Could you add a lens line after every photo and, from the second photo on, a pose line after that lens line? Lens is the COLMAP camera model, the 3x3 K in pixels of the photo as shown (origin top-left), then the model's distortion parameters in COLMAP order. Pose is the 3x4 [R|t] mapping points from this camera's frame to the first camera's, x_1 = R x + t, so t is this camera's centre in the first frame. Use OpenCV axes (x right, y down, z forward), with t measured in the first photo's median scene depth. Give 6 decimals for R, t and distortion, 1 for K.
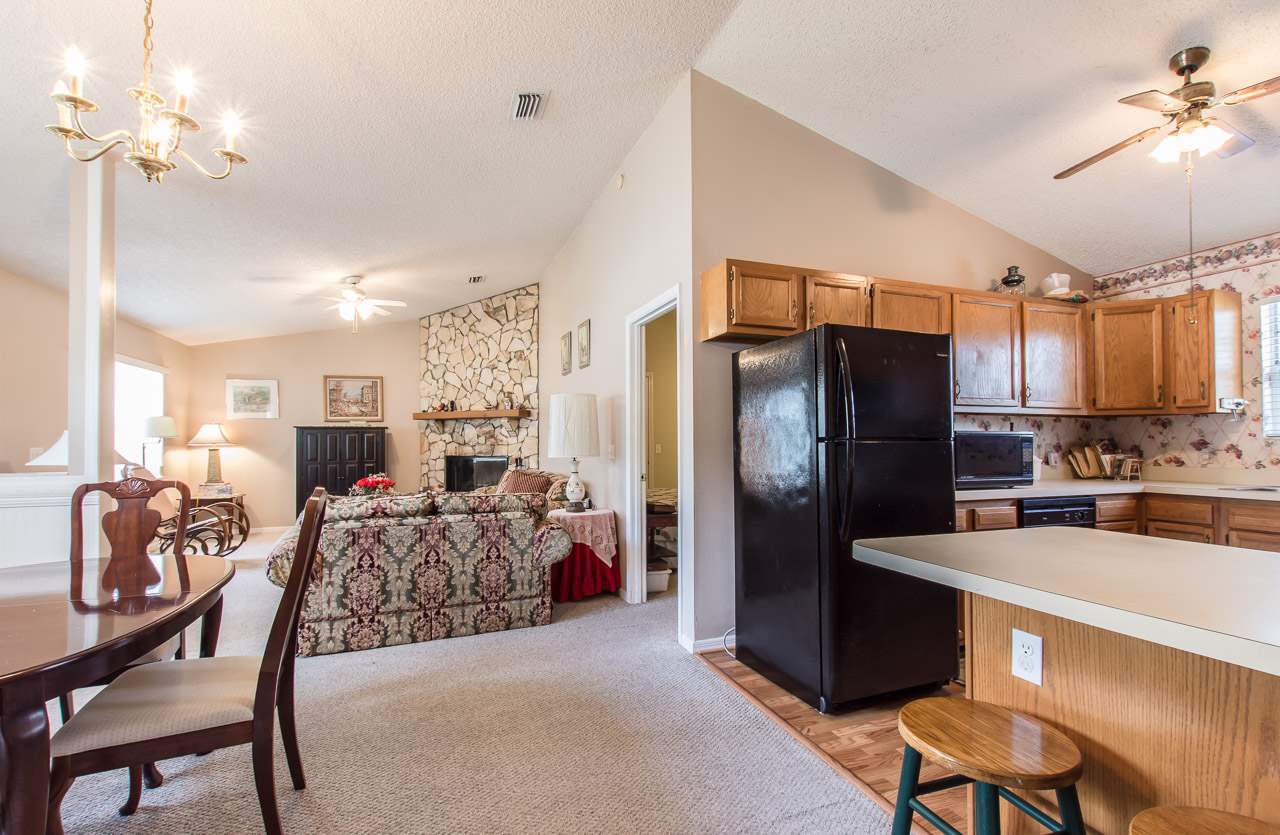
lens RADIAL K [[580.3, 0, 640.4], [0, 580.3, 445.9], [0, 0, 1]] dist [0.000138, 0.000156]
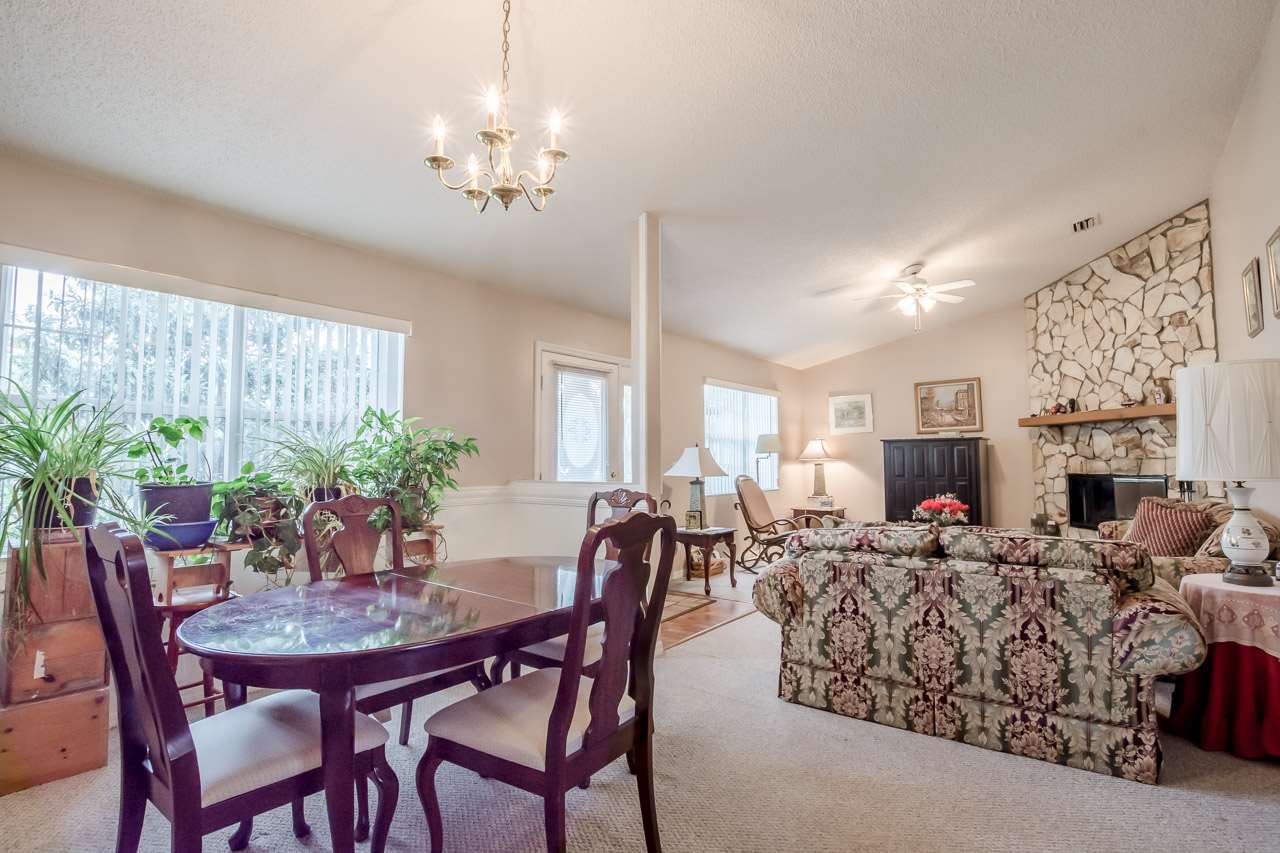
lens RADIAL K [[602.3, 0, 640.0], [0, 602.3, 426.5], [0, 0, 1]] dist [-0.025596, 0.000565]
pose [[0.500655, -0.048210, -0.864304, 0.096412], [-0.001074, 0.998413, -0.056313, 0.000262], [0.865646, 0.029121, 0.499808, 0.296652]]
